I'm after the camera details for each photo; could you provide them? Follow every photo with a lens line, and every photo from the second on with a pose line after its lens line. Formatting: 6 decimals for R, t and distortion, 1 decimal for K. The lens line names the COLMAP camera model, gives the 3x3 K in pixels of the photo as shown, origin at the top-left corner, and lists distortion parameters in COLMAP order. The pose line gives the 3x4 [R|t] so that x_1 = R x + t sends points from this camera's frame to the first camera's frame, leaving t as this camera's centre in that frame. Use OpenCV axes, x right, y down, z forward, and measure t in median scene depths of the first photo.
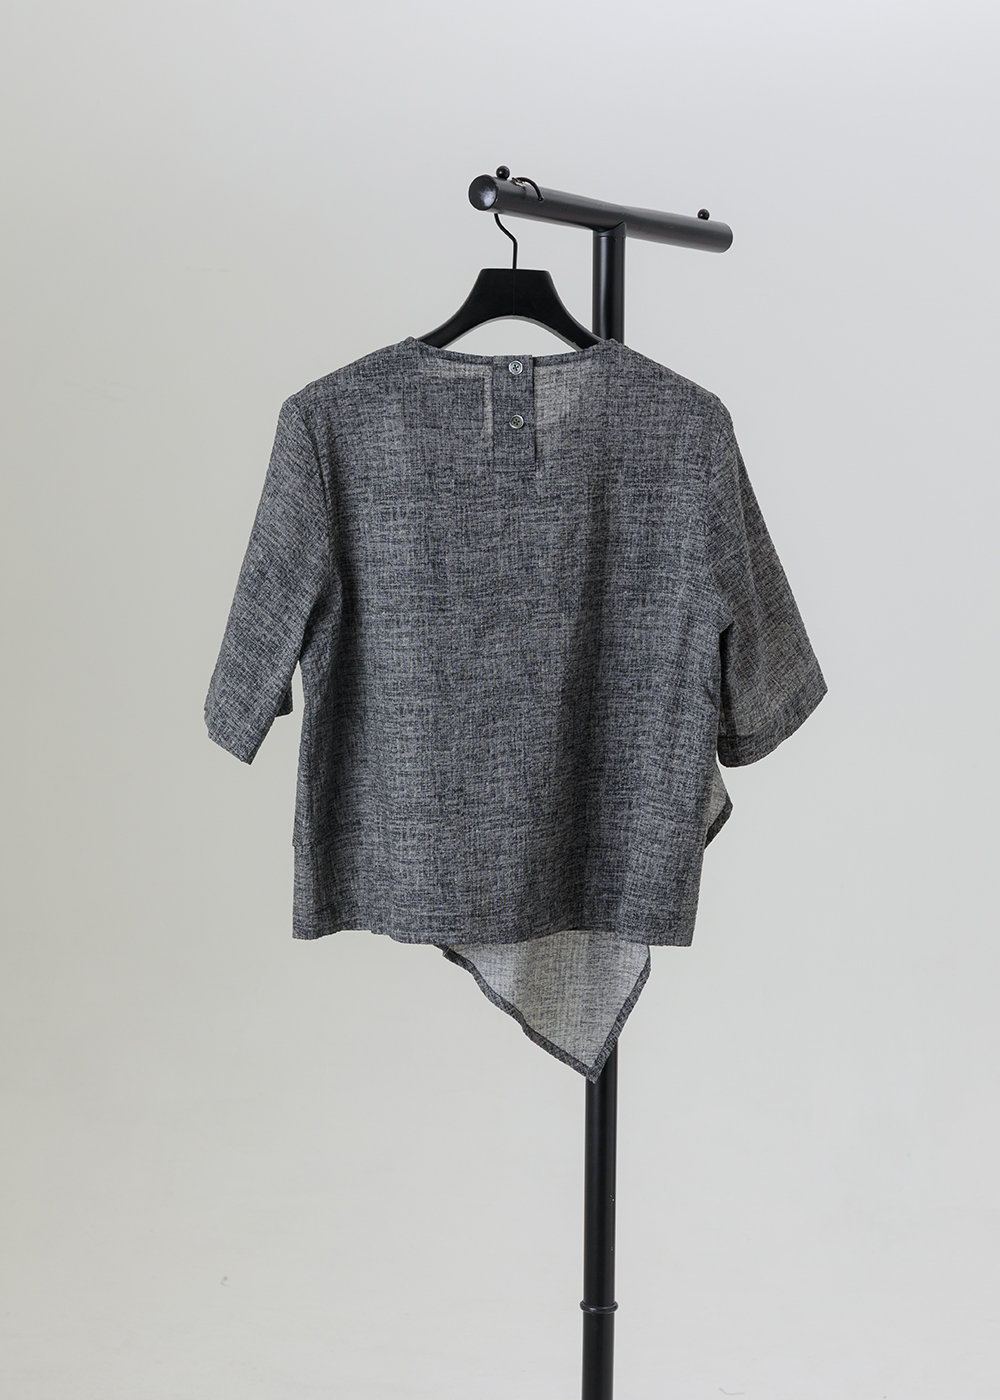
lens RADIAL K [[2561.8, 0, 500.0], [0, 2561.8, 700.0], [0, 0, 1]] dist [0.019539, -0.012605]
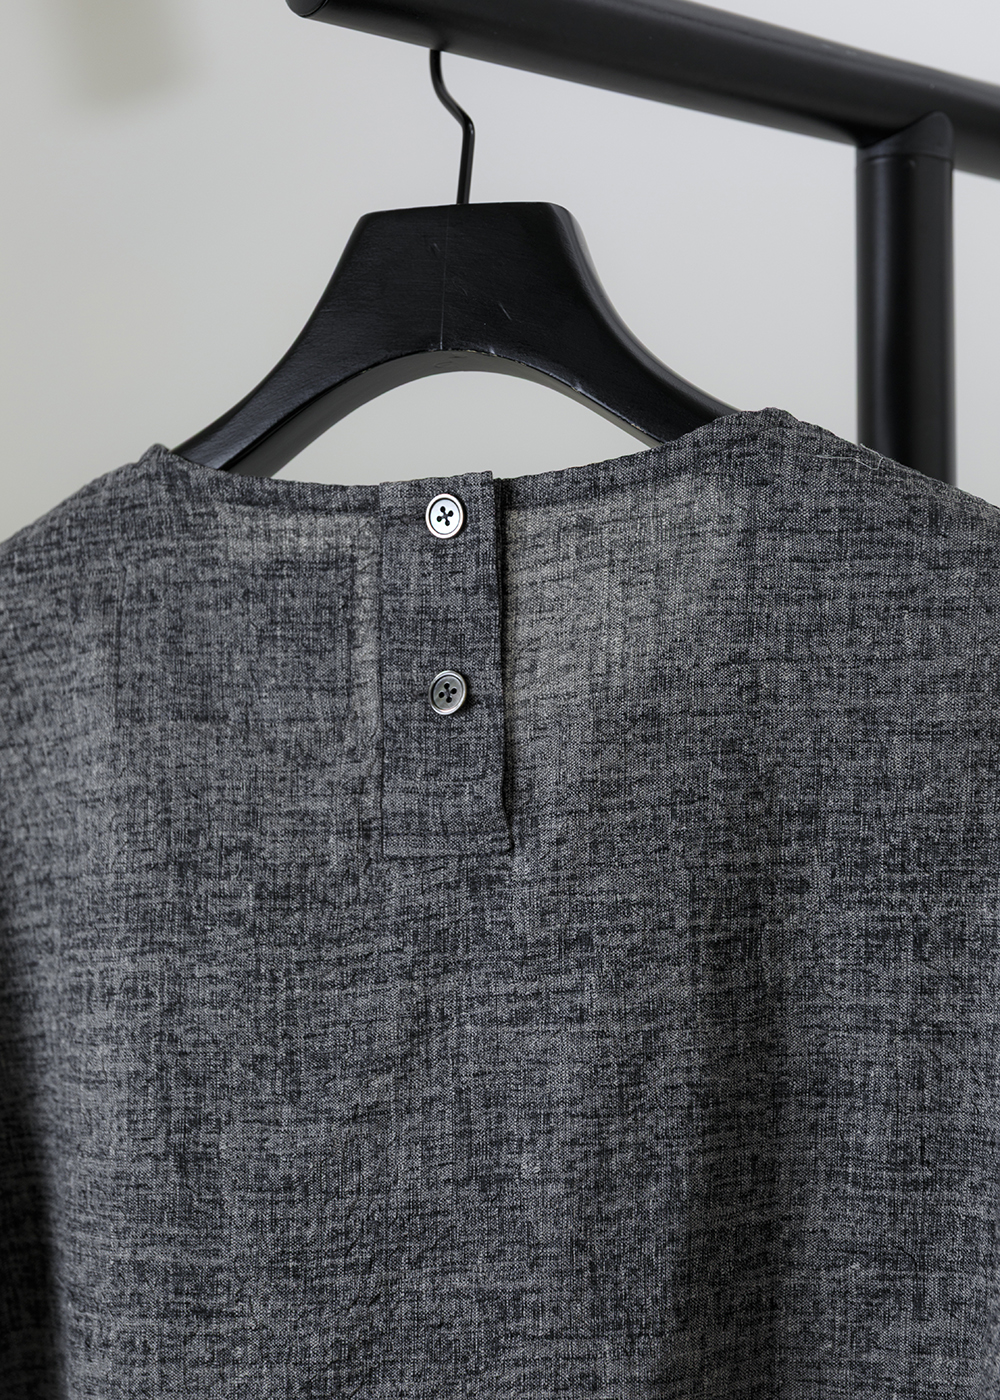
lens RADIAL K [[2564.5, 0, 500.0], [0, 2564.5, 700.0], [0, 0, 1]] dist [-0.012457, -0.115093]
pose [[0.919314, -0.032954, -0.392144, 0.130686], [-0.027430, 0.988698, -0.147391, -0.062999], [0.392569, 0.146255, 0.908020, 0.725844]]
